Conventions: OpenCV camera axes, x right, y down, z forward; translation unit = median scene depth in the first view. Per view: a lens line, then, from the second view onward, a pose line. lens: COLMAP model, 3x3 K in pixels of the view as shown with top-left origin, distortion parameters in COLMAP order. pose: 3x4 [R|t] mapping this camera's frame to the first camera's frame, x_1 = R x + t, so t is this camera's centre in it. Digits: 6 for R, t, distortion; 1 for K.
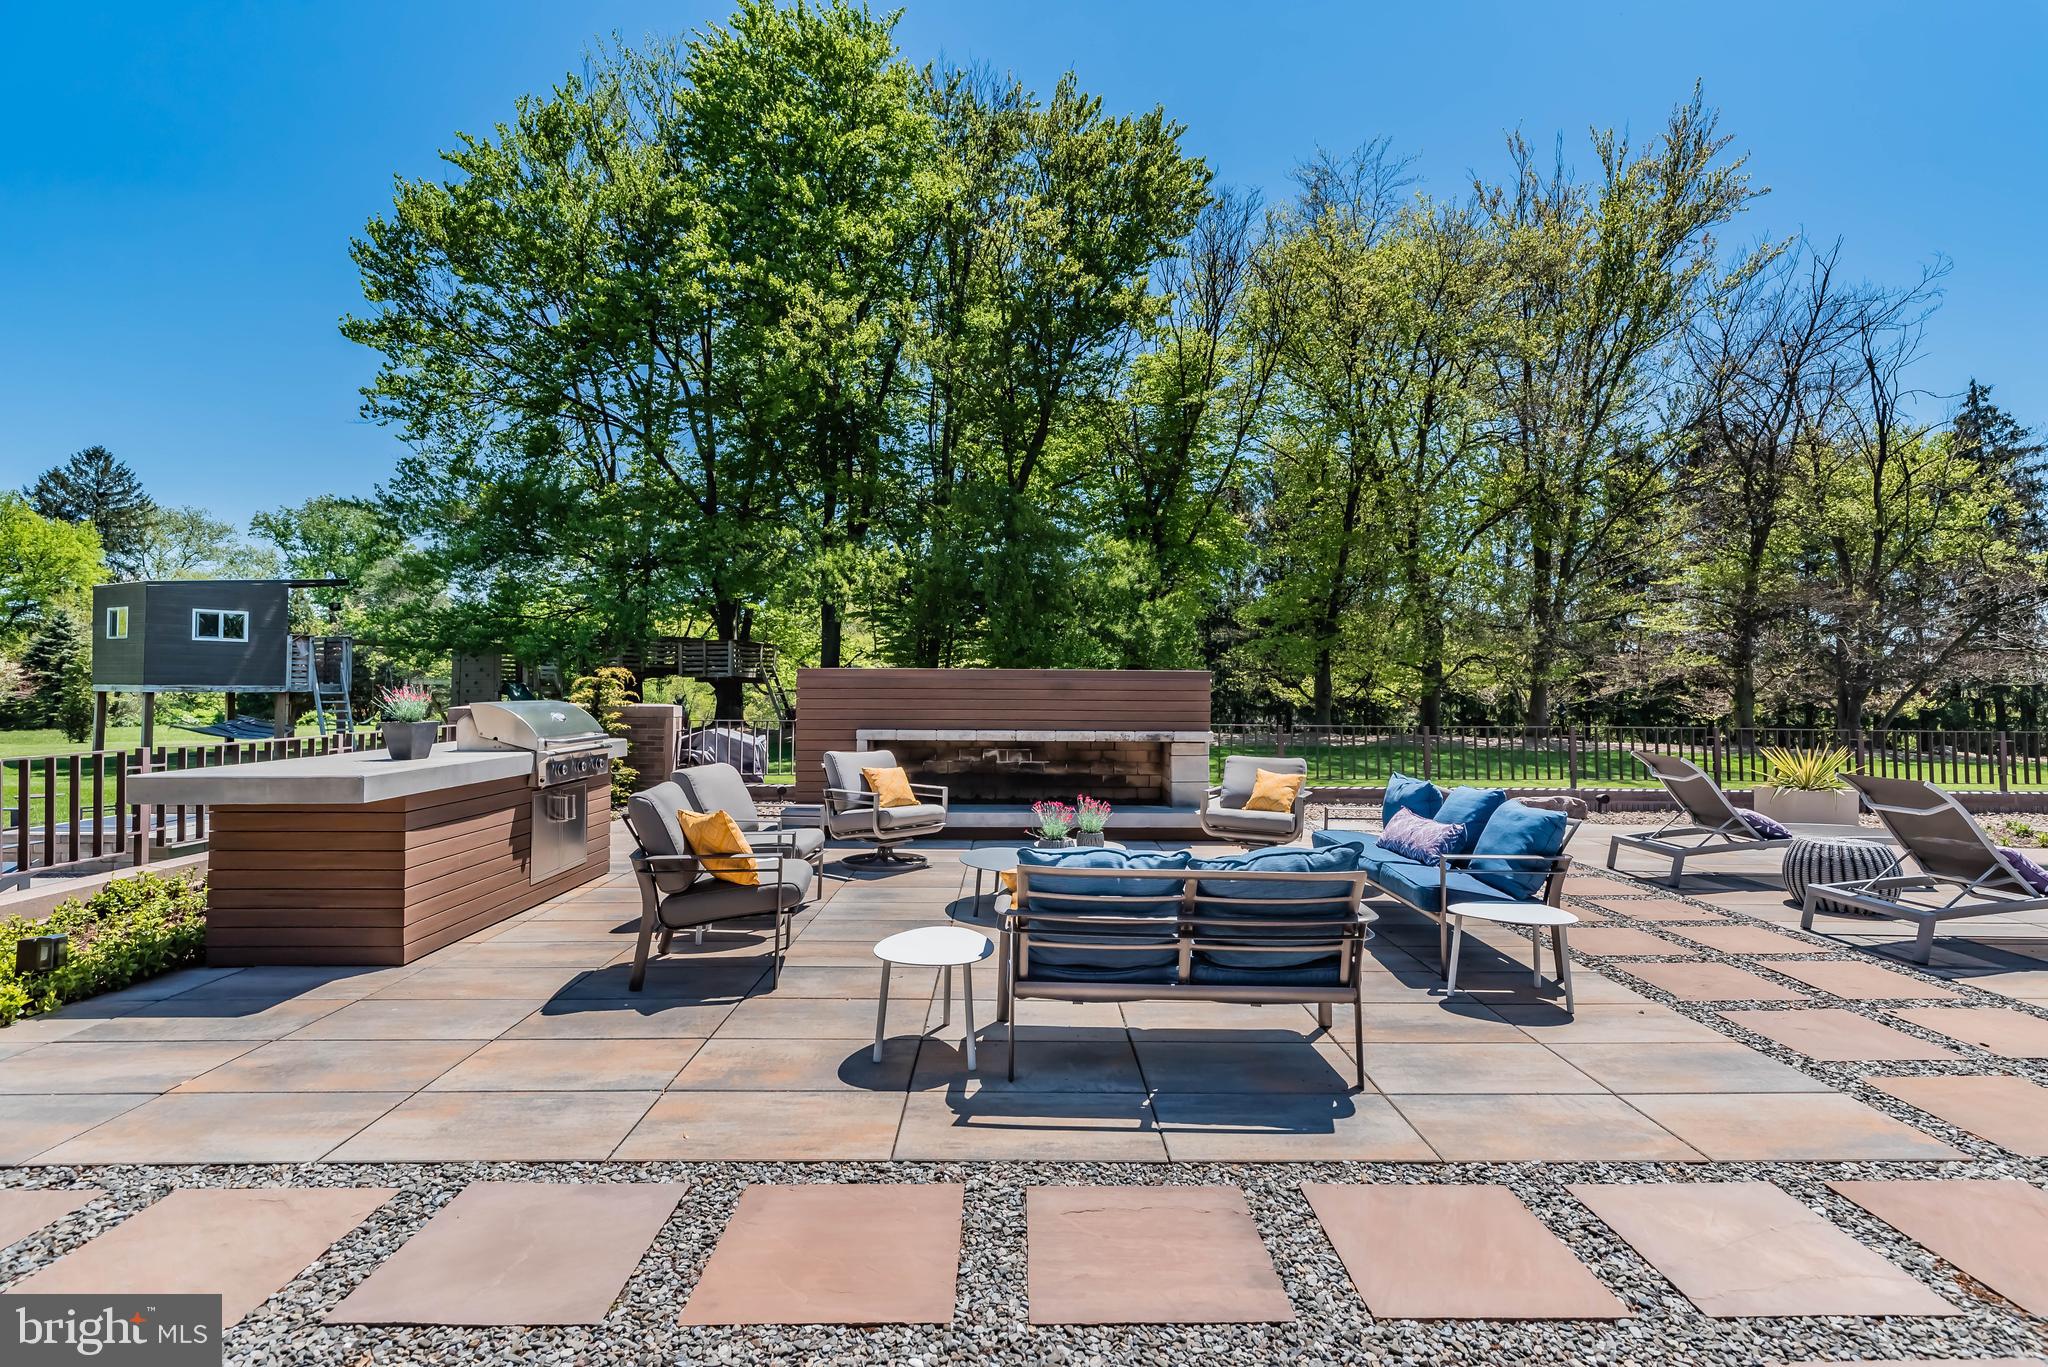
lens RADIAL K [[993.6, 0, 1024.0], [0, 993.6, 683.5], [0, 0, 1]] dist [0.000547, -0.000672]
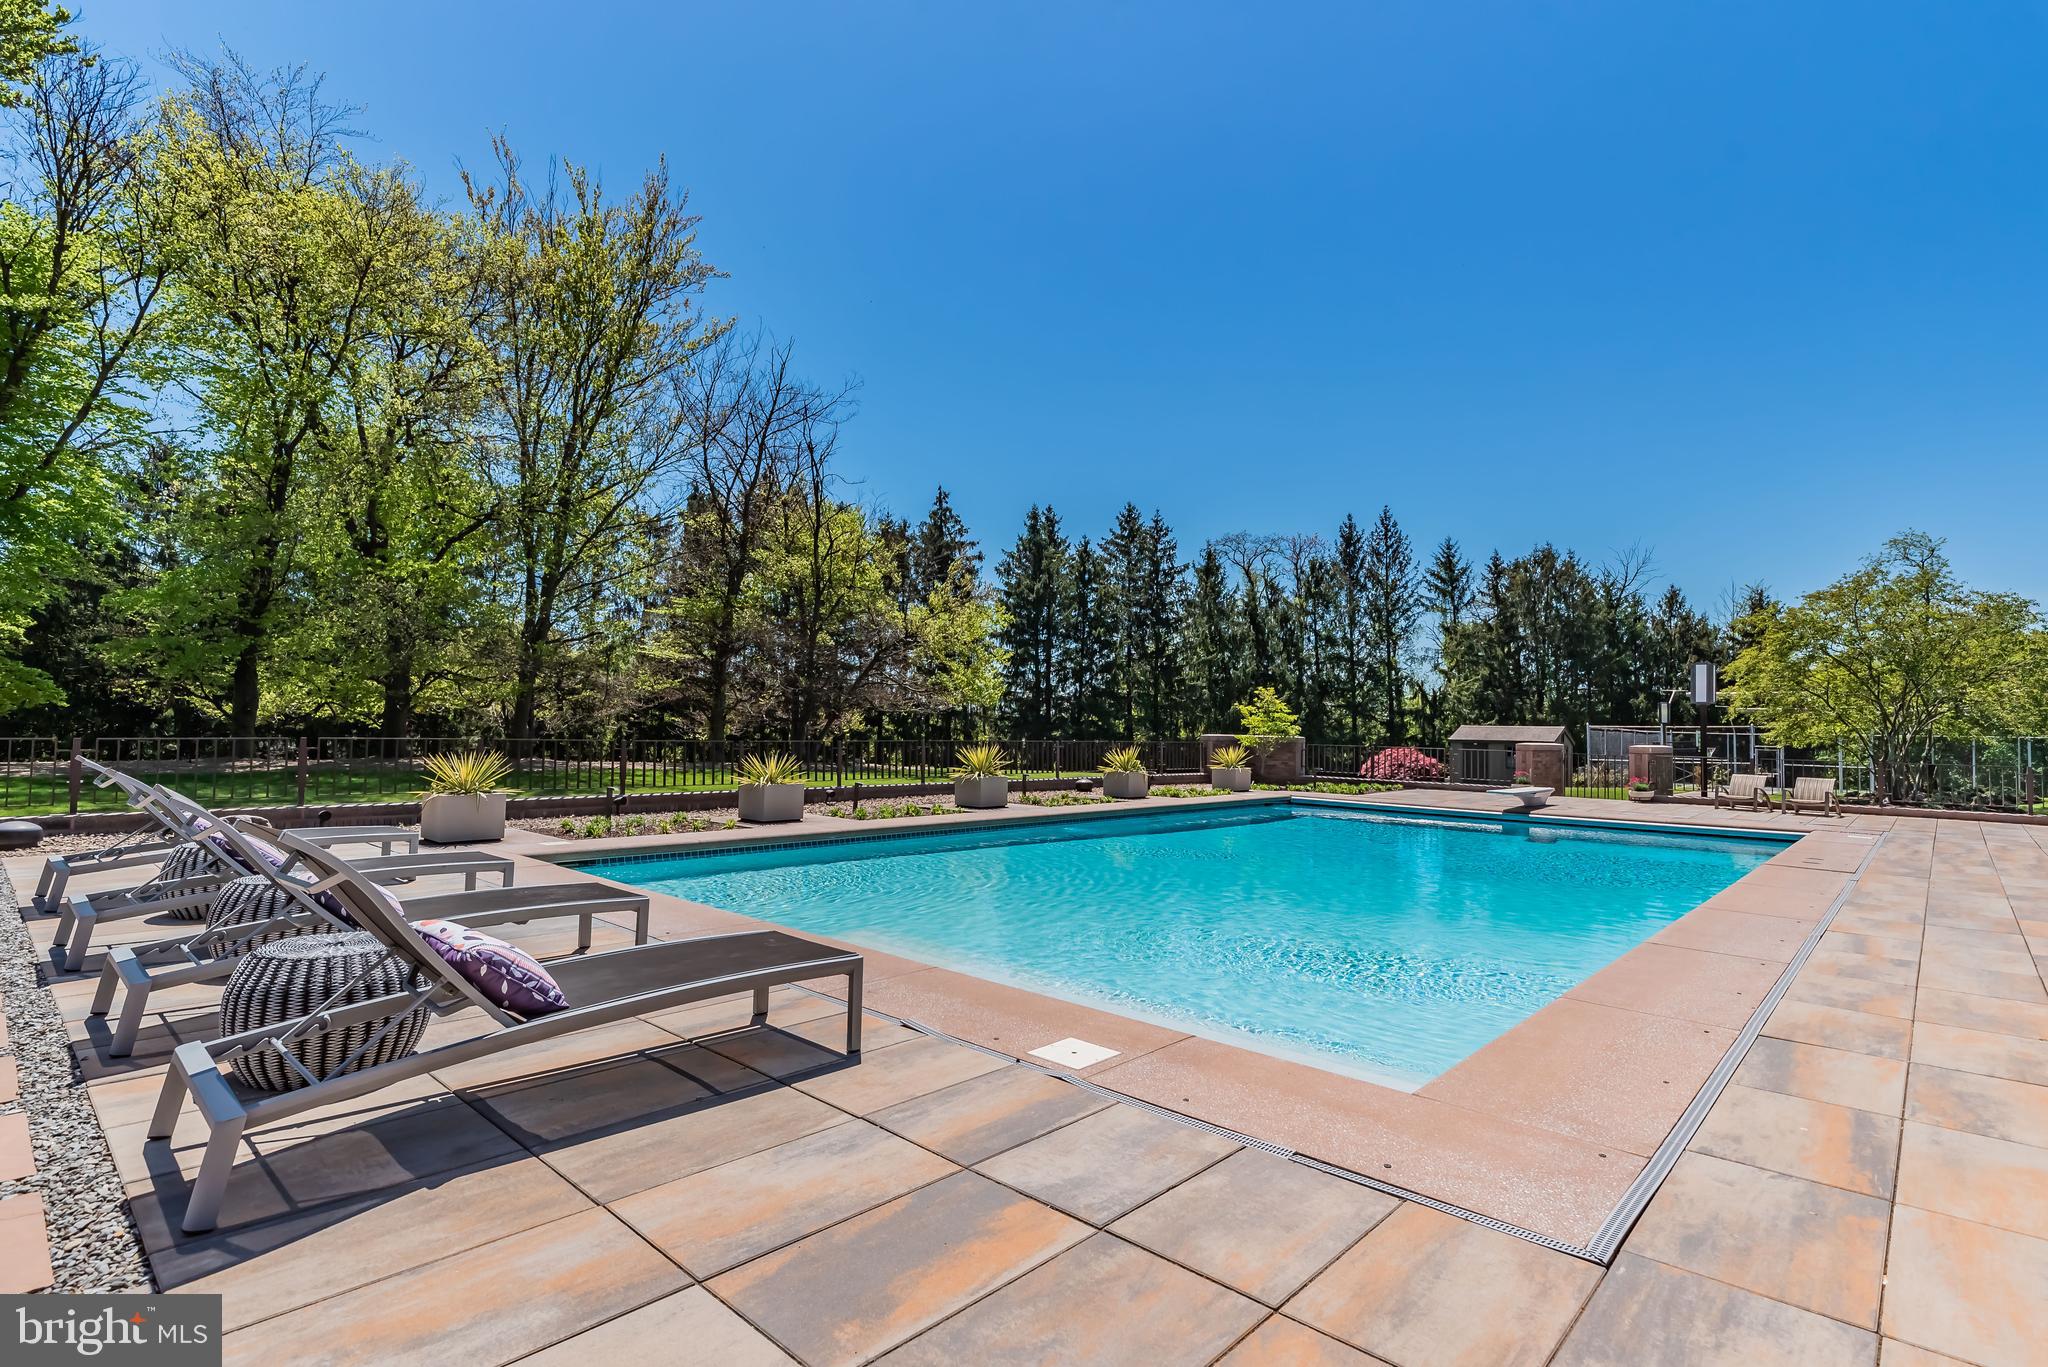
lens RADIAL K [[1002.8, 0, 1053.5], [0, 1002.8, 685.5], [0, 0, 1]] dist [-0.002093, -0.000484]
pose [[0.687693, 0.035428, 0.725137, 0.457918], [-0.016733, 0.999317, -0.032954, 0.017795], [-0.725809, 0.010528, 0.687816, -0.162704]]
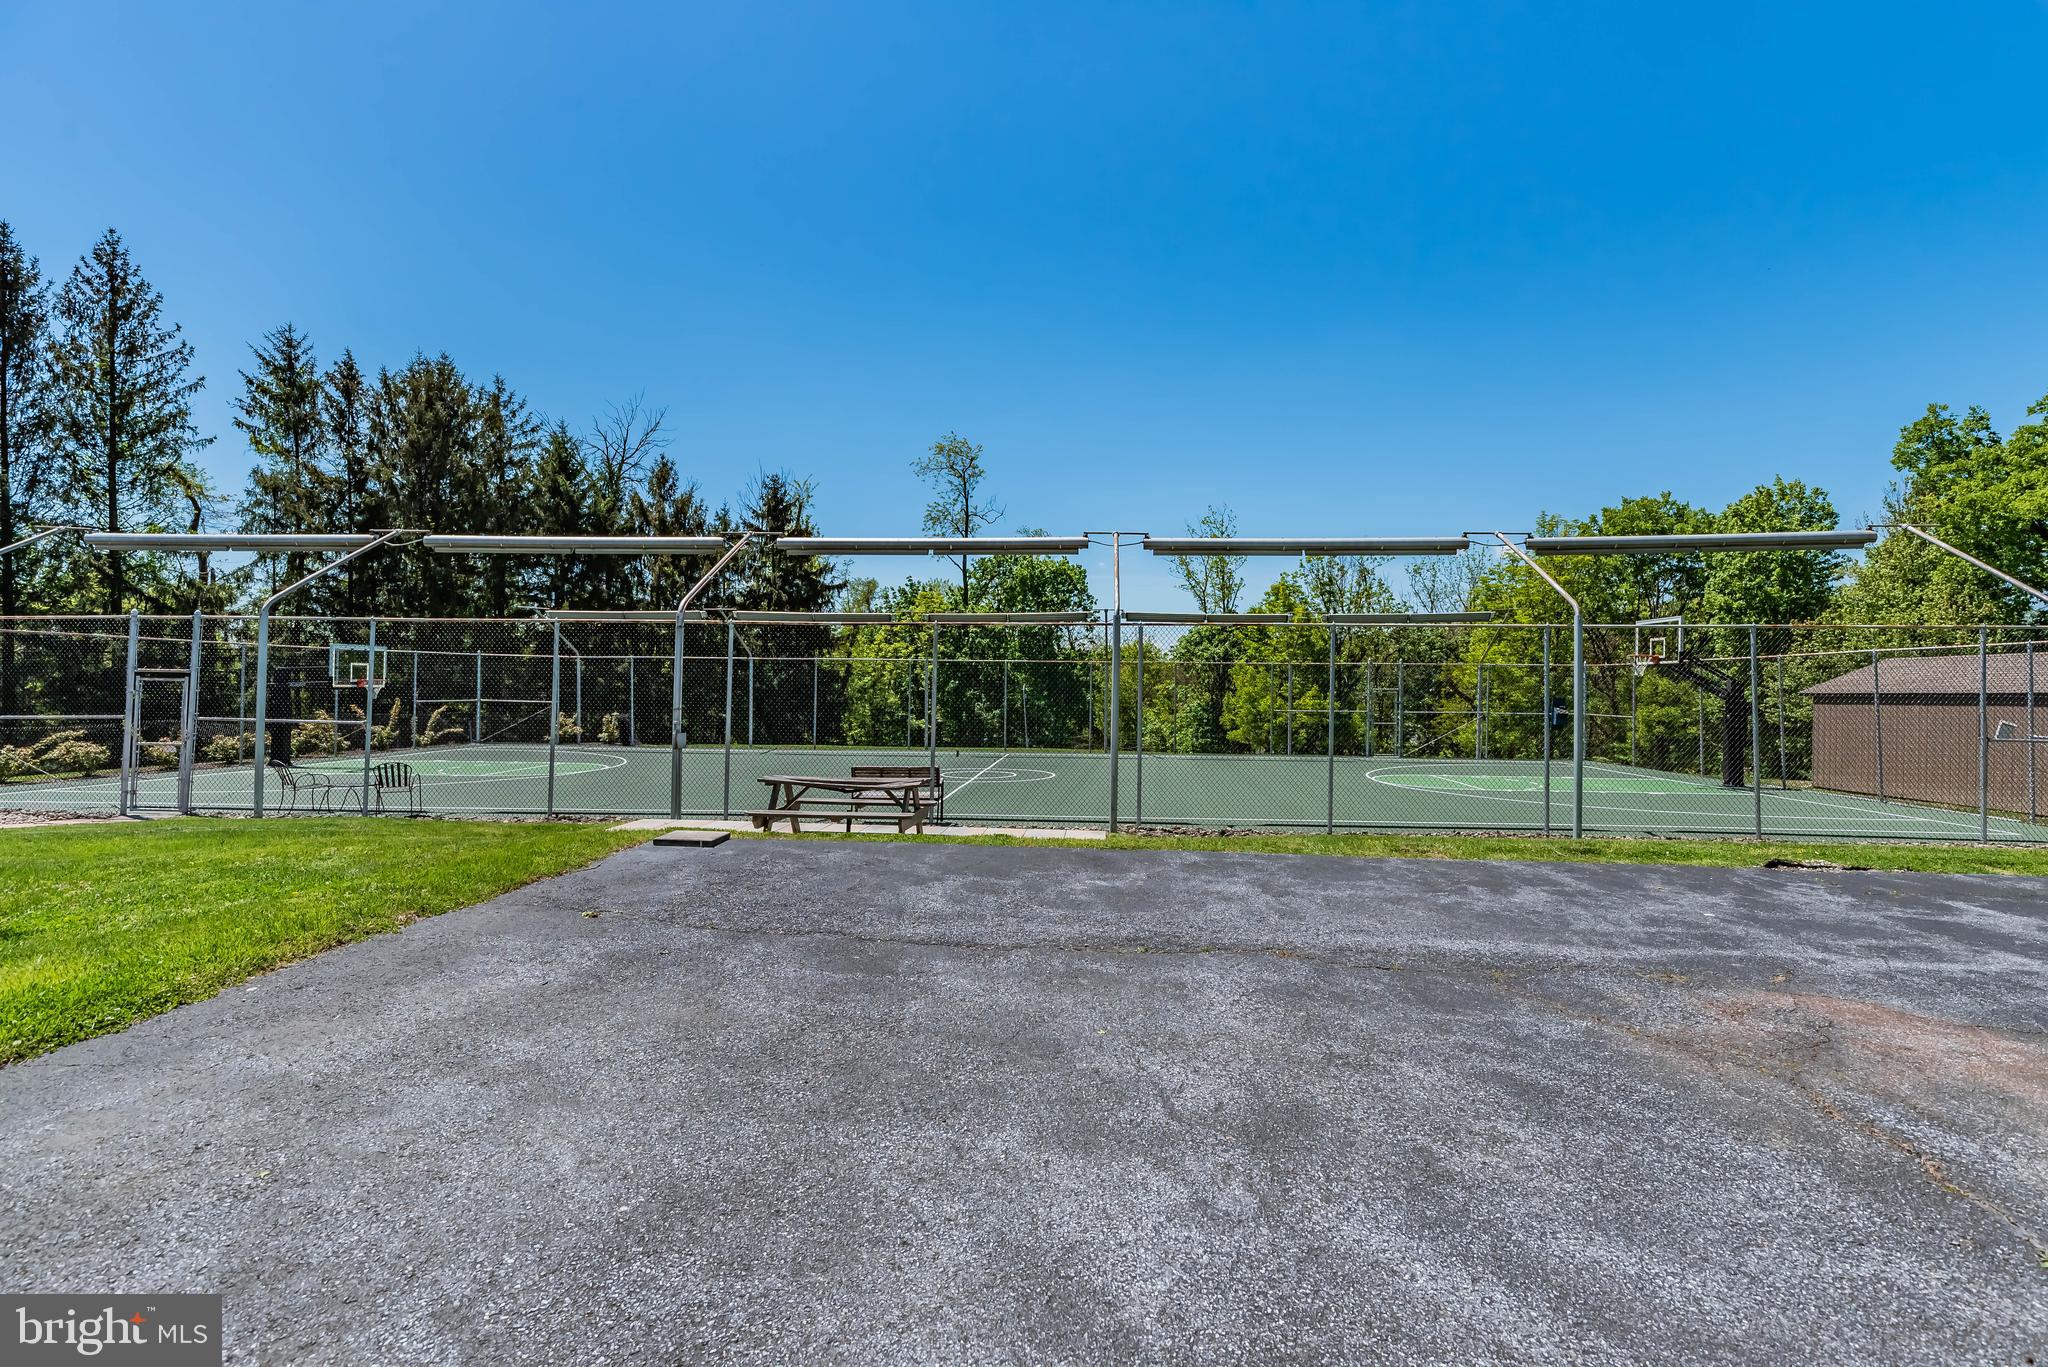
lens RADIAL K [[1002.8, 0, 1053.5], [0, 1002.8, 685.5], [0, 0, 1]] dist [-0.002093, -0.000484]
pose [[0.074550, 0.002187, 0.997215, 4.058470], [-0.016031, 0.999871, -0.000994, 0.153391], [-0.997088, -0.015912, 0.074575, -0.924327]]
